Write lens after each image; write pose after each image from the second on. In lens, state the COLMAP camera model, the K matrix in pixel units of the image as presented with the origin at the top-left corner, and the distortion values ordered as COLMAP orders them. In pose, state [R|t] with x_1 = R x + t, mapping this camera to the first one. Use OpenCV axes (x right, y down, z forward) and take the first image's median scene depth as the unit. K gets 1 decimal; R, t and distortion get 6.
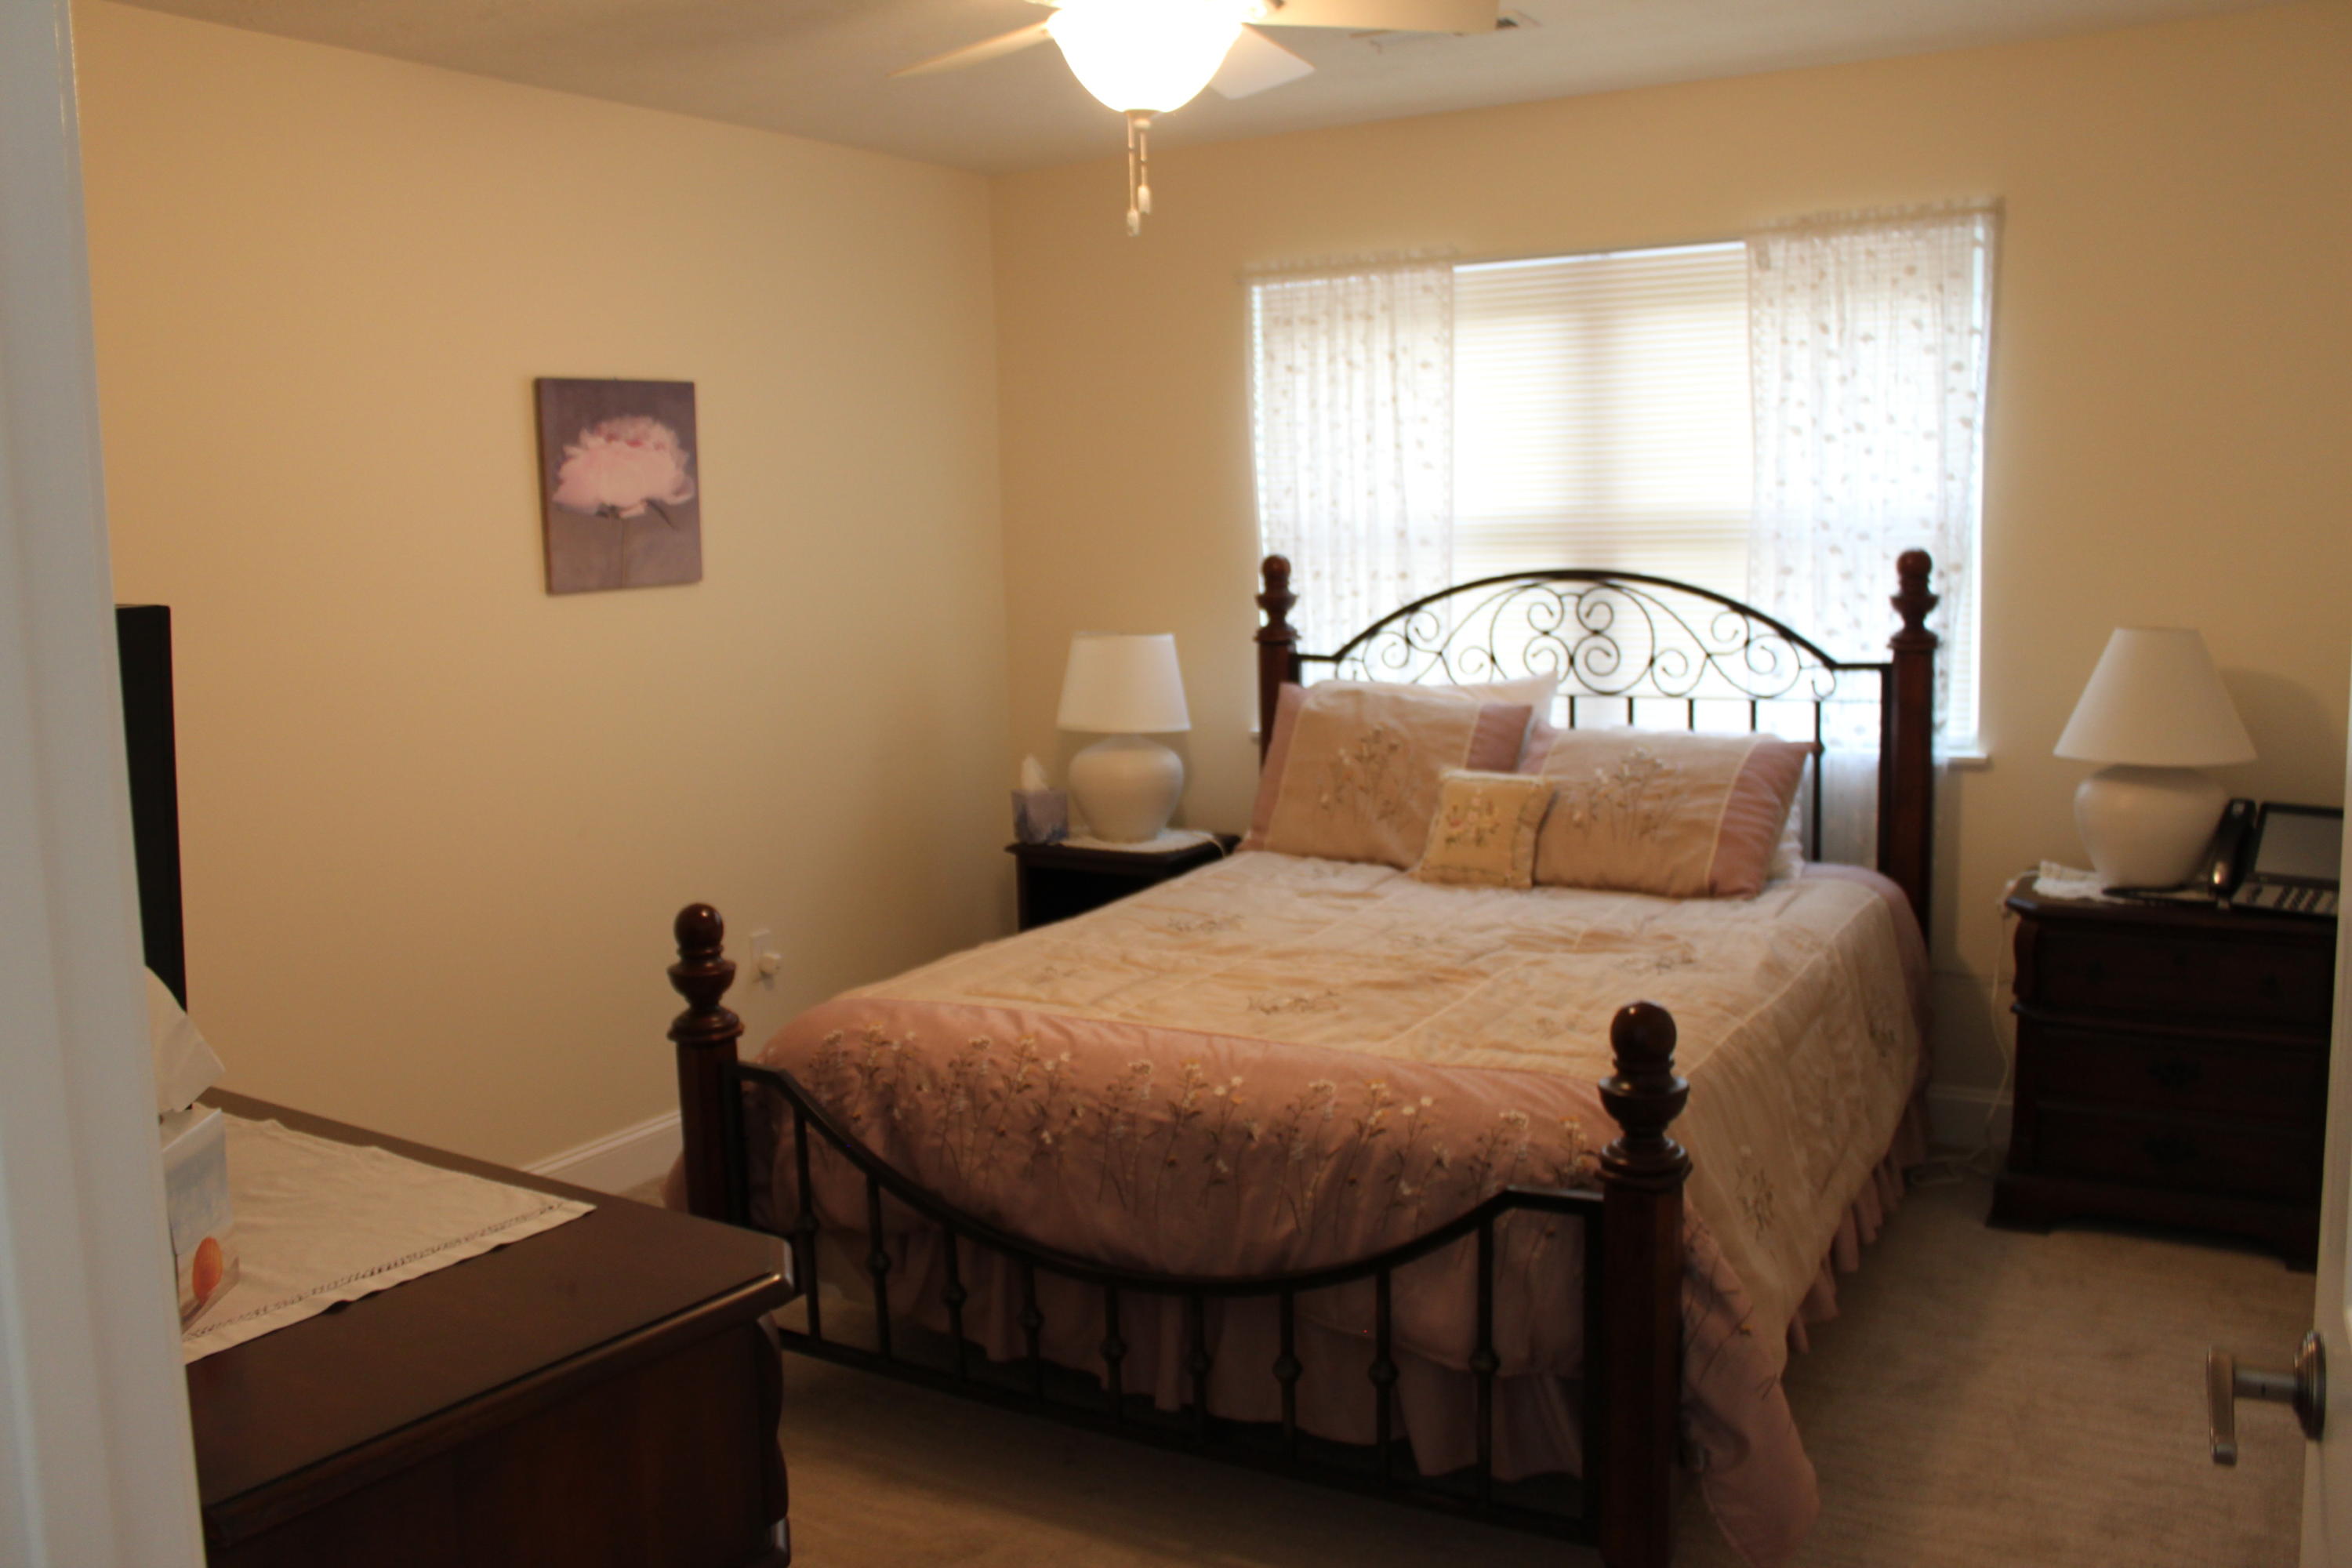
lens RADIAL K [[1983.9, 0, 1181.8], [0, 1983.9, 792.6], [0, 0, 1]] dist [-0.116317, 0.054052]
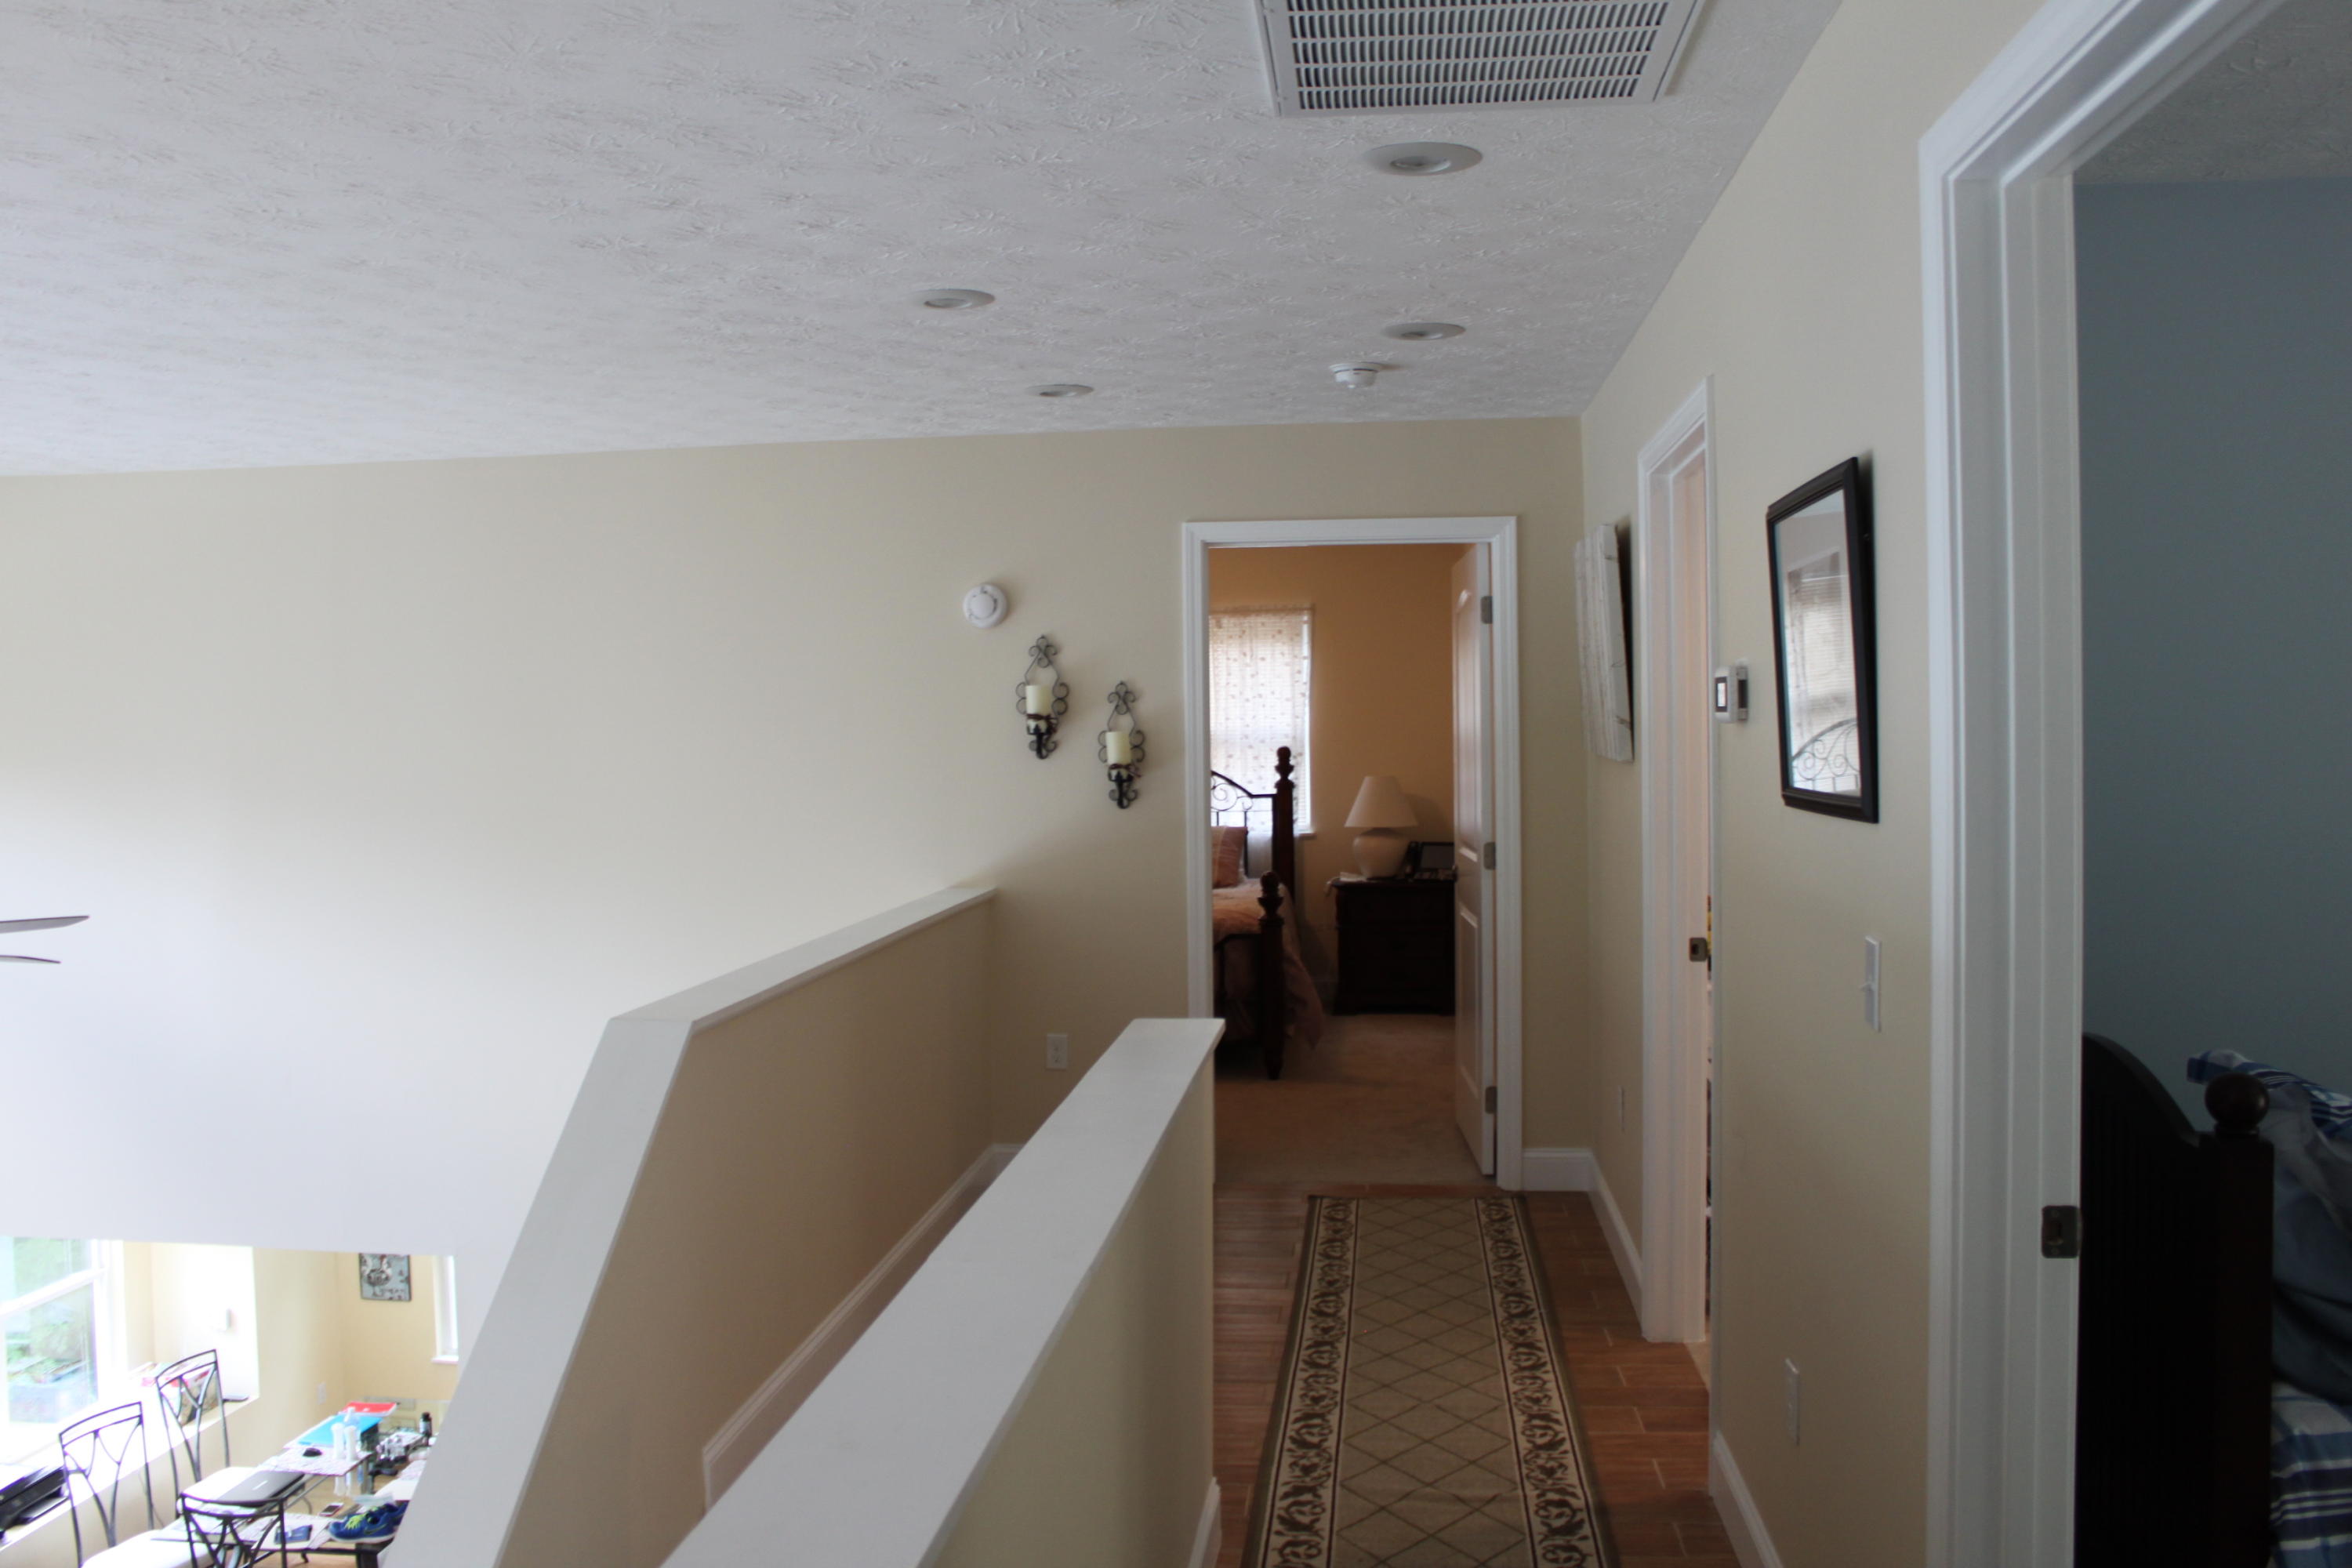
lens RADIAL K [[1983.9, 0, 1165.8], [0, 1983.9, 784.0], [0, 0, 1]] dist [-0.116317, 0.054052]
pose [[0.922512, 0.001203, 0.385966, -0.704036], [0.040572, 0.994153, -0.100071, 0.160261], [-0.383830, 0.107977, 0.917069, -1.185069]]
